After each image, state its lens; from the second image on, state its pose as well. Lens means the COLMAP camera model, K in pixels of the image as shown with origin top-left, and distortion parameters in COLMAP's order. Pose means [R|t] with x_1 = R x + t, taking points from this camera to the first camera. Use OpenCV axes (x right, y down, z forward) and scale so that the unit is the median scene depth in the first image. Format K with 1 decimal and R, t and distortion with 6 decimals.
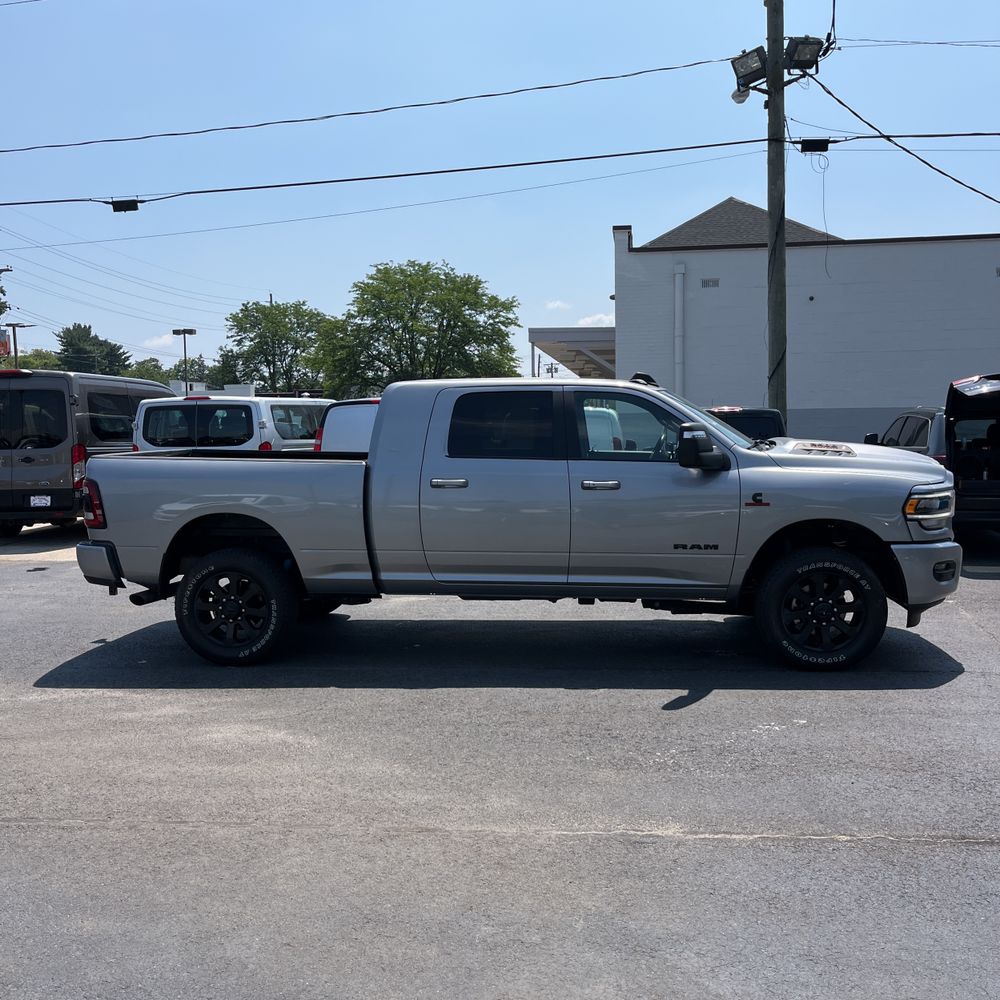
lens RADIAL K [[1035.2, 0, 520.9], [0, 1035.2, 563.1], [0, 0, 1]] dist [0.064880, -0.152758]
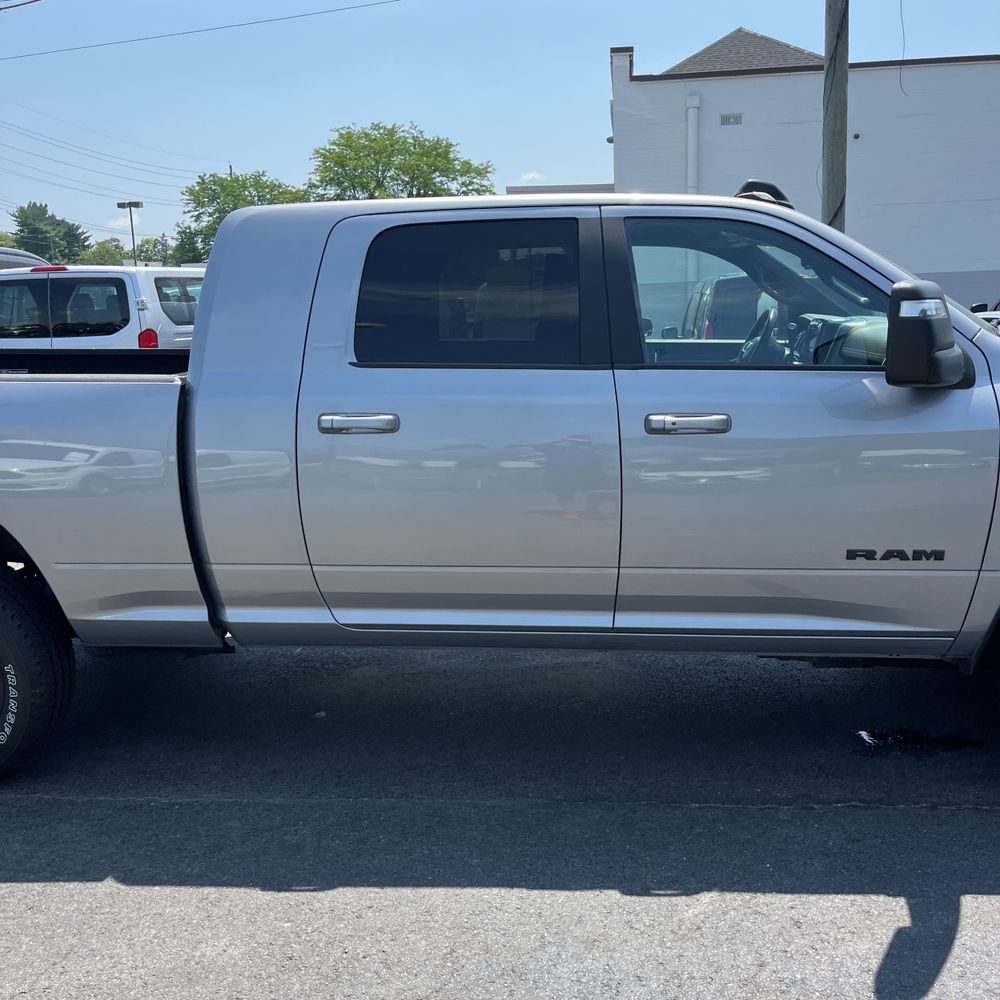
lens RADIAL K [[1034.8, 0, 501.3], [0, 1034.8, 520.8], [0, 0, 1]] dist [0.010722, 0.013097]
pose [[0.999865, -0.016433, 0.000266, -0.000650], [0.016366, 0.997011, 0.075511, -0.007161], [-0.001506, -0.075496, 0.997145, 0.056650]]
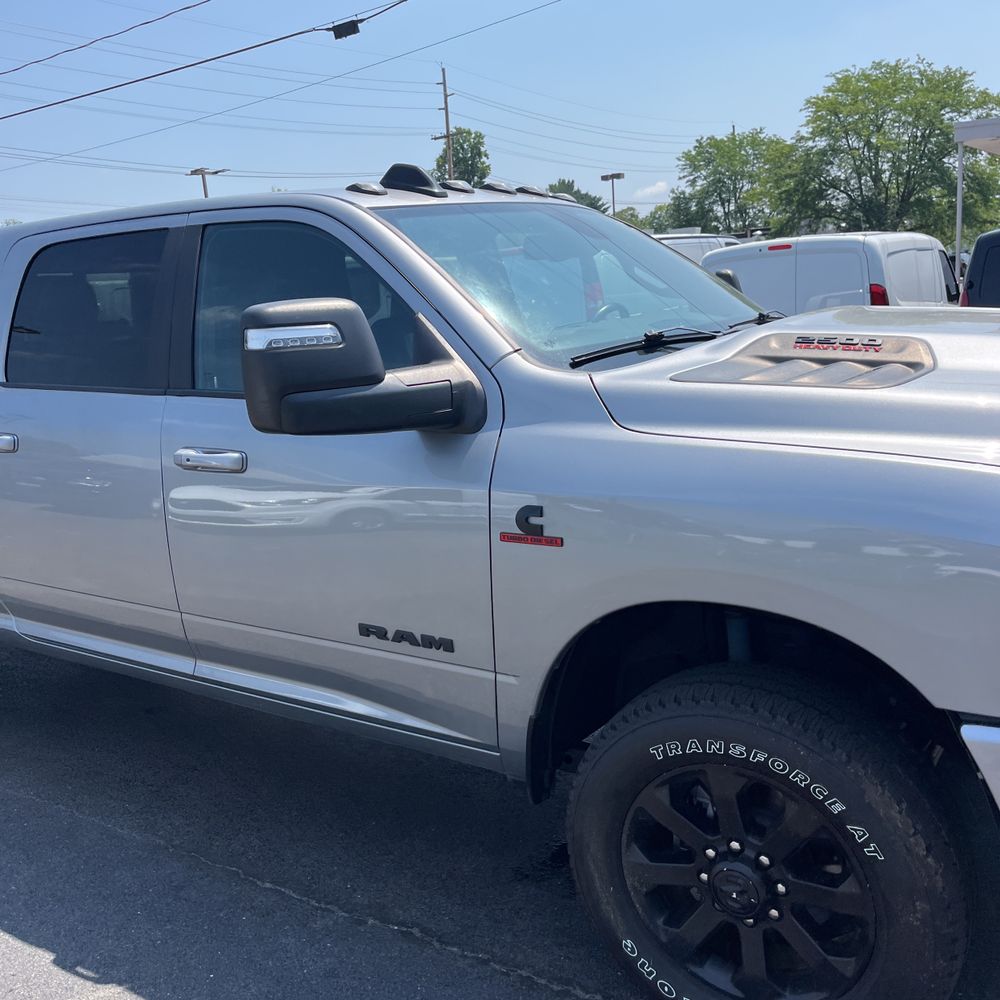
lens RADIAL K [[1029.4, 0, 489.5], [0, 1029.4, 522.1], [0, 0, 1]] dist [0.014001, 0.024281]
pose [[0.879369, 0.058656, -0.472514, 0.038148], [-0.006202, 0.993710, 0.111813, -0.010158], [0.476101, -0.095394, 0.874201, 0.073176]]
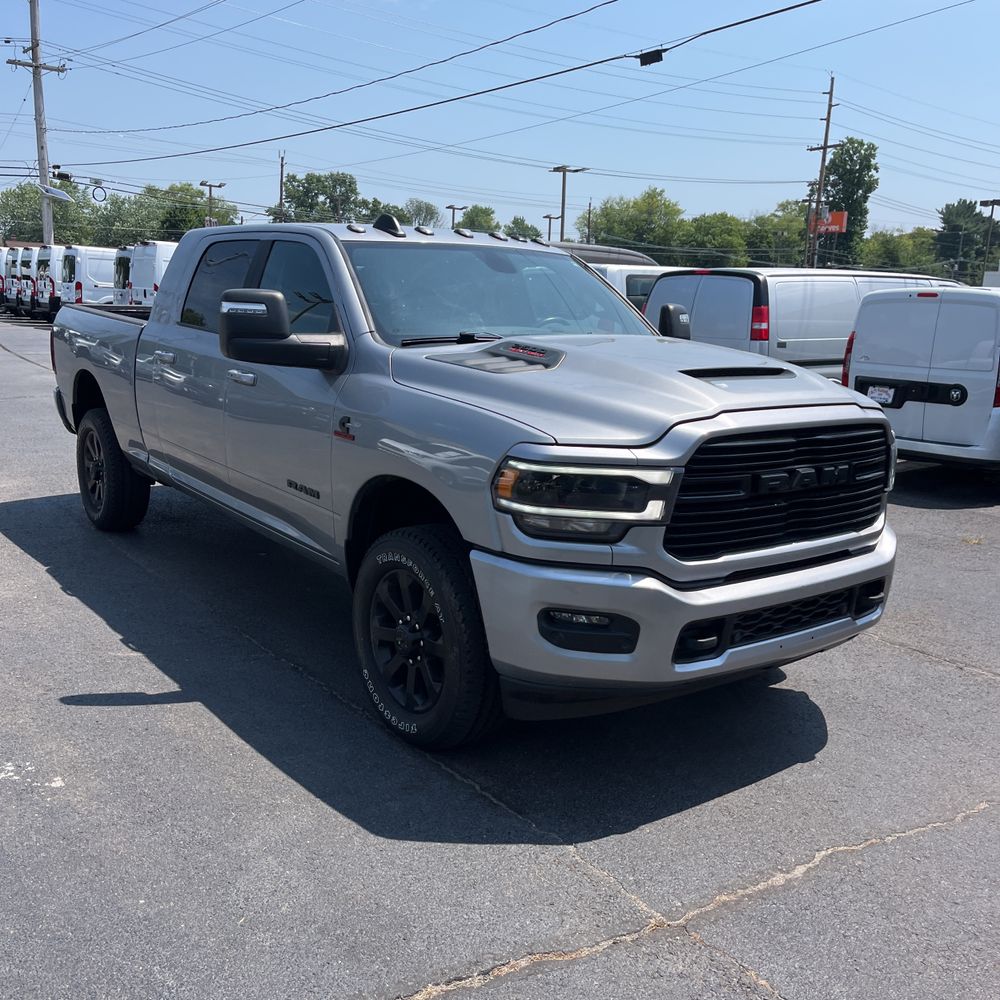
lens RADIAL K [[1026.8, 0, 498.3], [0, 1026.8, 543.9], [0, 0, 1]] dist [0.026198, 0.010970]
pose [[0.670982, 0.213966, -0.709931, 0.074186], [-0.146997, 0.976841, 0.155478, -0.010352], [0.726757, 0.000035, 0.686895, 0.068021]]
